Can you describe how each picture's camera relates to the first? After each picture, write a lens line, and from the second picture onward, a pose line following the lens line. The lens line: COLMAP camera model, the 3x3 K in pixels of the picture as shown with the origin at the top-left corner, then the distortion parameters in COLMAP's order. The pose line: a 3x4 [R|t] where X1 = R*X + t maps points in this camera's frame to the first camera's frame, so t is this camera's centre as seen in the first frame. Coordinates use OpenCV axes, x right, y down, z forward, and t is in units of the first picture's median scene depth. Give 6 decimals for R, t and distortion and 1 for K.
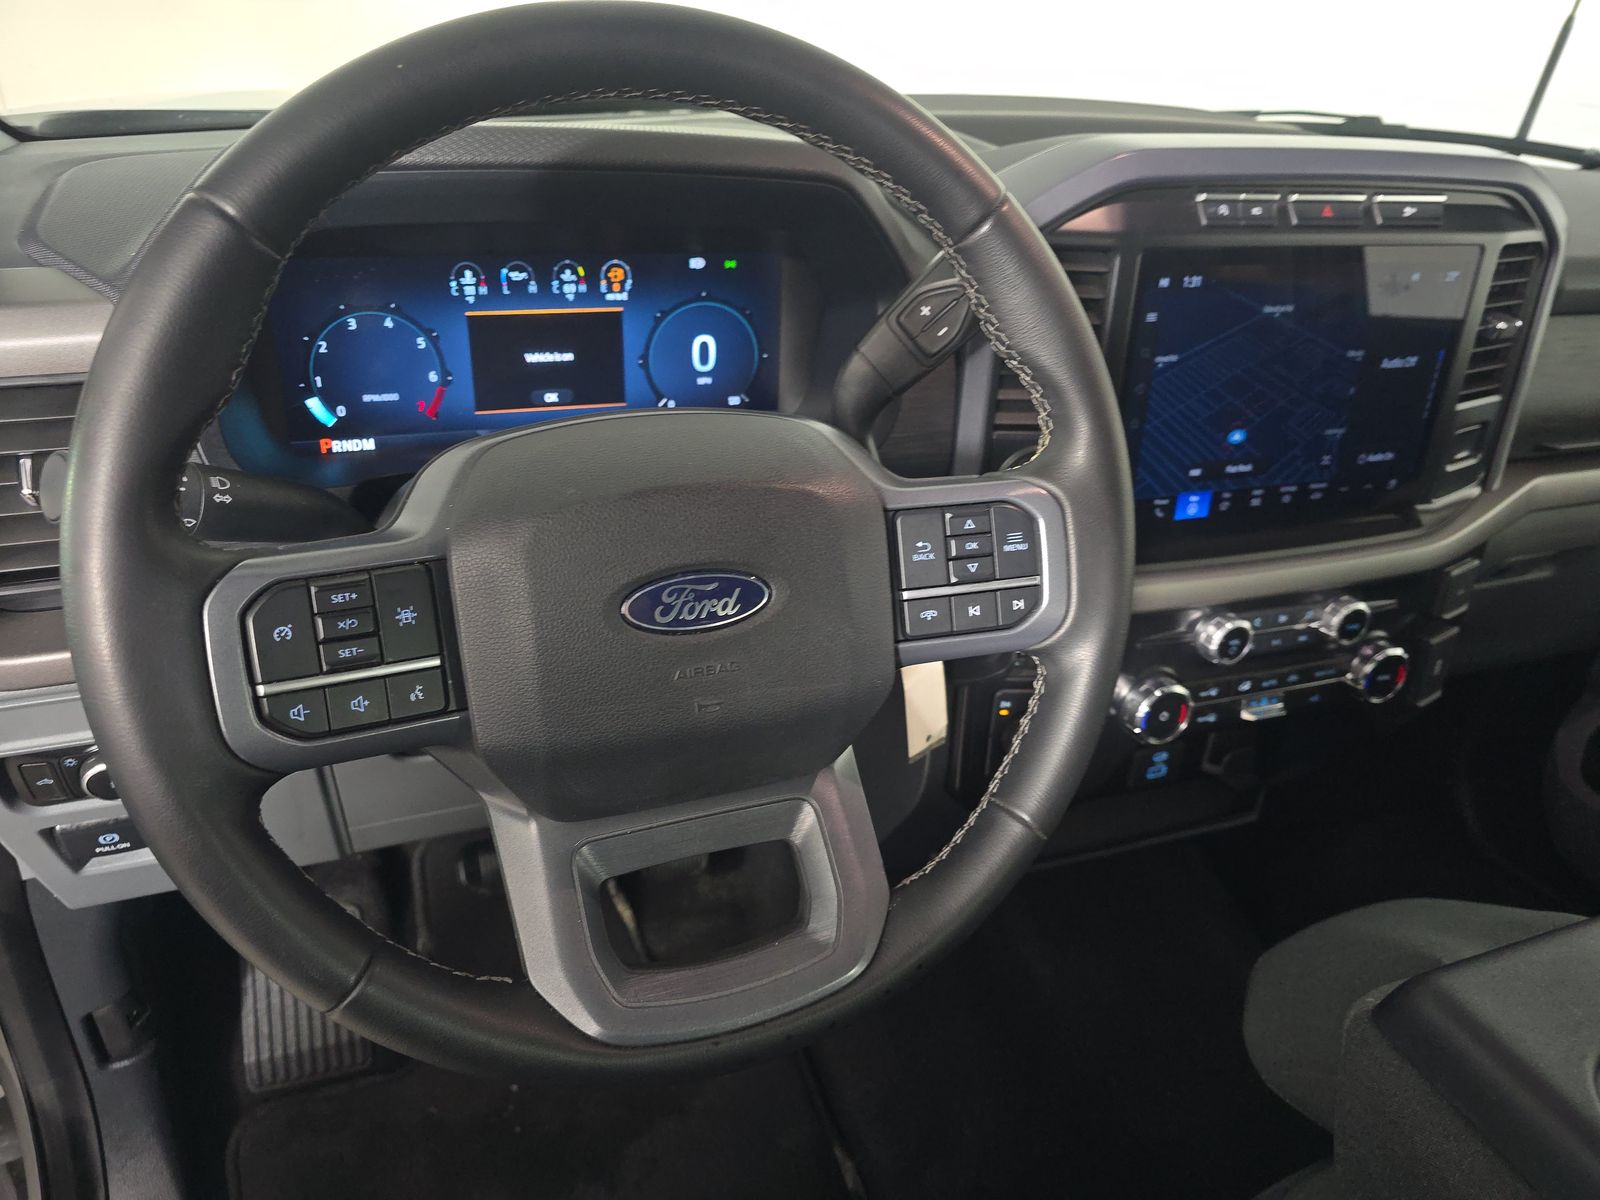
lens RADIAL K [[1082.9, 0, 798.8], [0, 1082.9, 593.3], [0, 0, 1]] dist [0.058980, -0.064715]
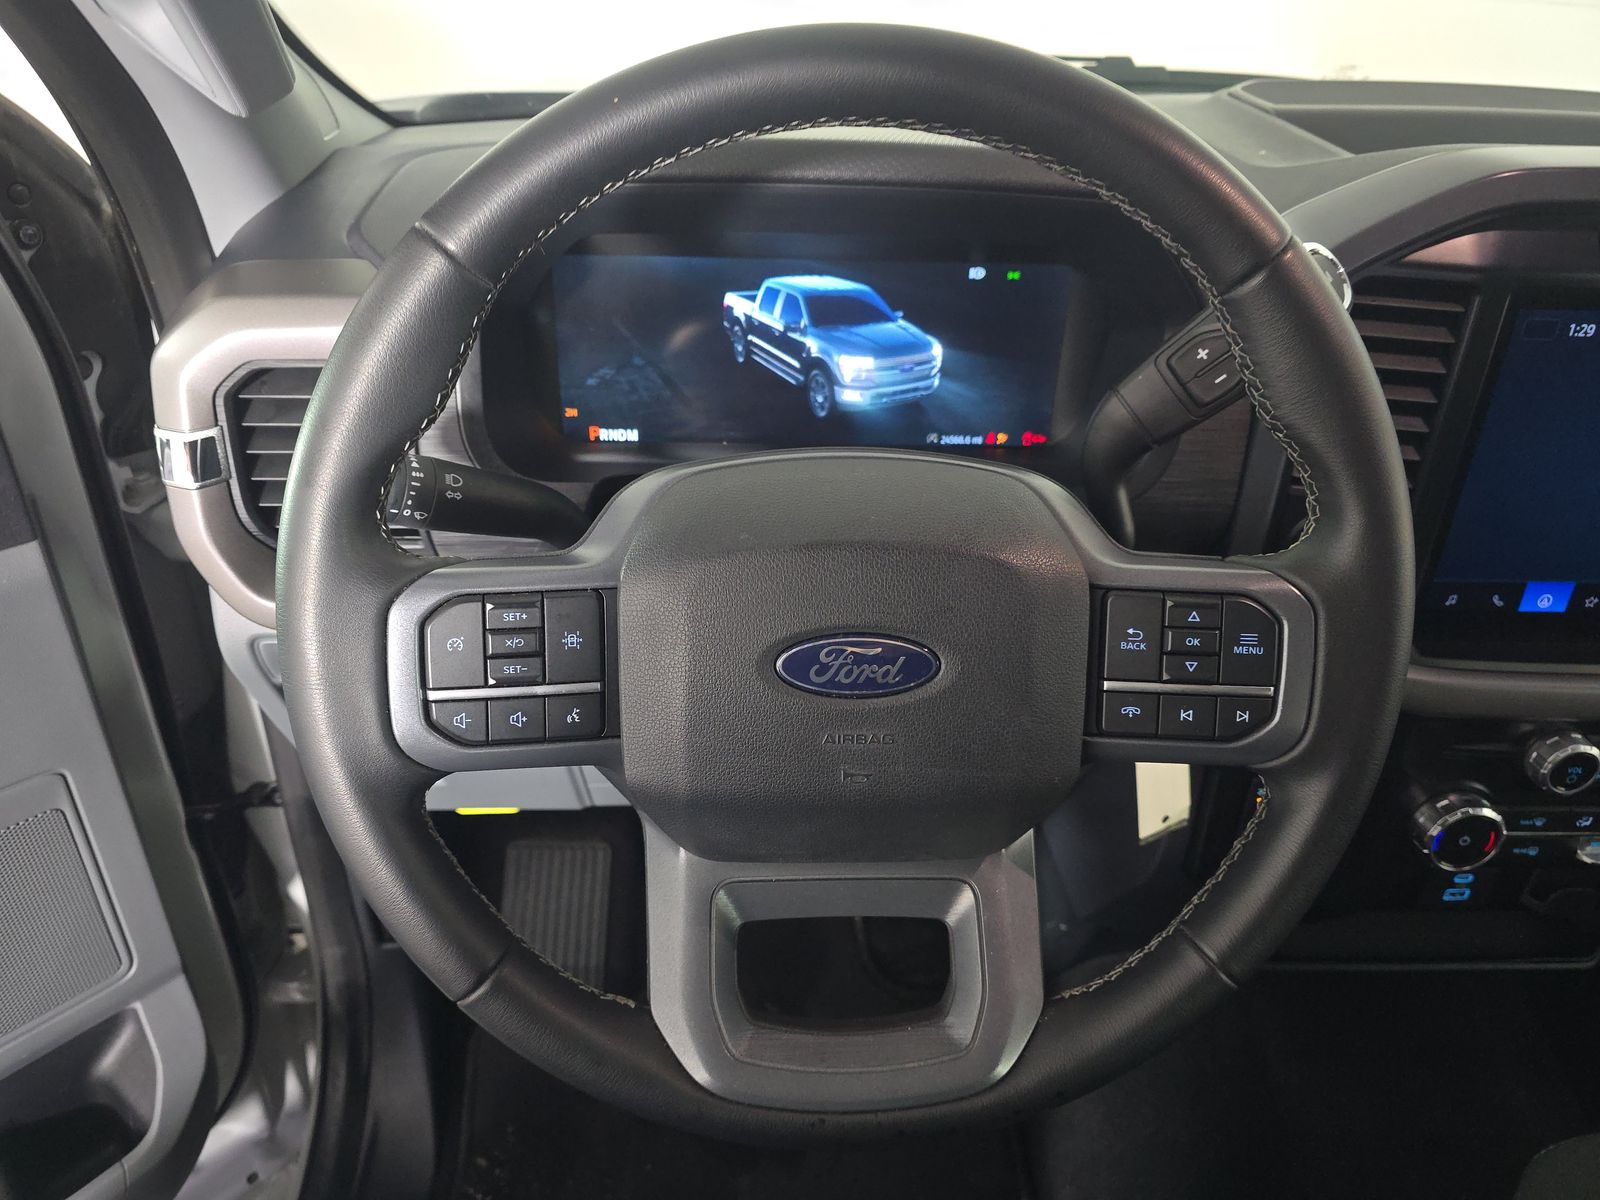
lens RADIAL K [[1082.9, 0, 798.8], [0, 1082.9, 593.3], [0, 0, 1]] dist [0.058980, -0.064715]
pose [[0.948073, 0.140534, -0.285321, 0.104112], [-0.131637, 0.990025, 0.050227, -0.084322], [0.289533, -0.010060, 0.957115, 0.073657]]
